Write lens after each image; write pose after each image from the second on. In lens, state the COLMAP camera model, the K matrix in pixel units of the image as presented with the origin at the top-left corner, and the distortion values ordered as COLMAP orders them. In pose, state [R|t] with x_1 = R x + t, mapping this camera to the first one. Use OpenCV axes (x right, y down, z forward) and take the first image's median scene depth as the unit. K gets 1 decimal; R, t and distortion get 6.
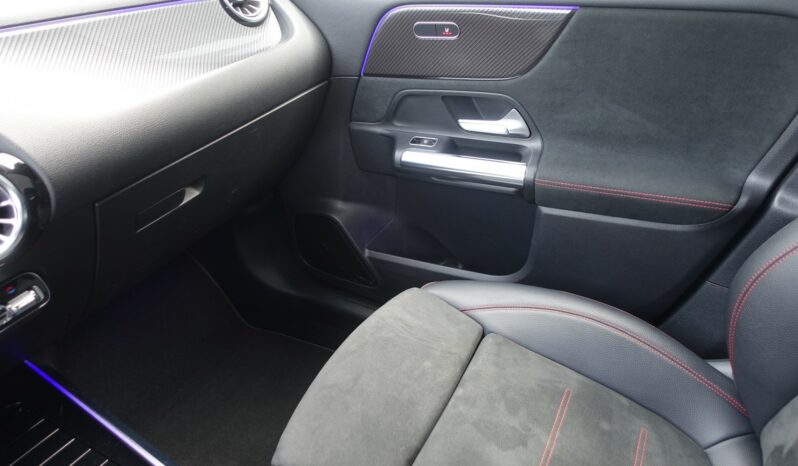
lens RADIAL K [[540.9, 0, 399.0], [0, 540.9, 233.0], [0, 0, 1]] dist [-0.007812, 0.001916]
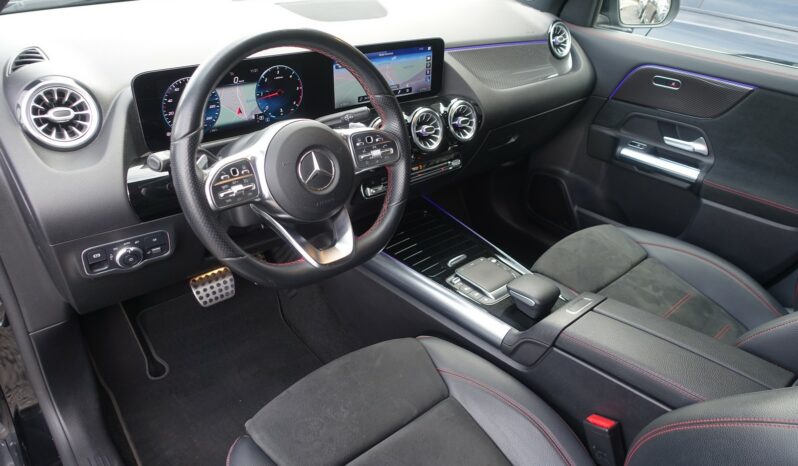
lens RADIAL K [[540.9, 0, 399.0], [0, 540.9, 233.0], [0, 0, 1]] dist [-0.007812, 0.001916]
pose [[0.929563, 0.269361, -0.251708, -0.156503], [-0.272313, 0.961916, 0.023722, 0.267250], [0.248512, 0.046492, 0.967512, -0.821237]]
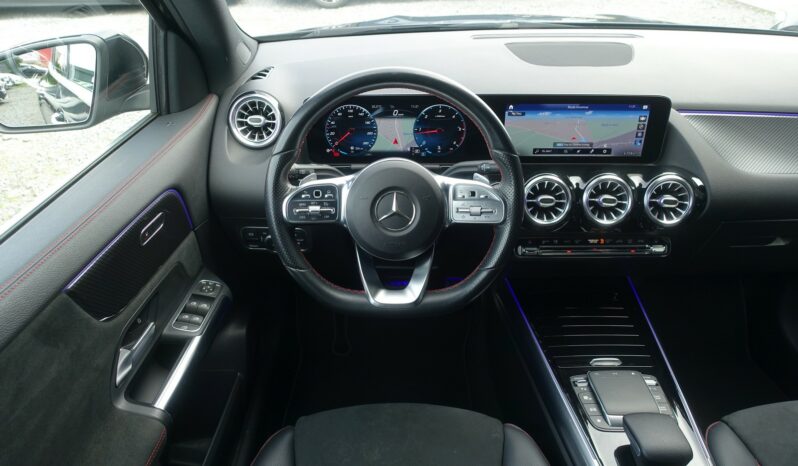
lens RADIAL K [[540.9, 0, 399.0], [0, 540.9, 233.0], [0, 0, 1]] dist [-0.007812, 0.001916]
pose [[0.478384, 0.470341, -0.741571, 0.151703], [-0.474118, 0.849148, 0.232720, 0.042916], [0.739162, 0.240263, 0.629216, -0.542248]]
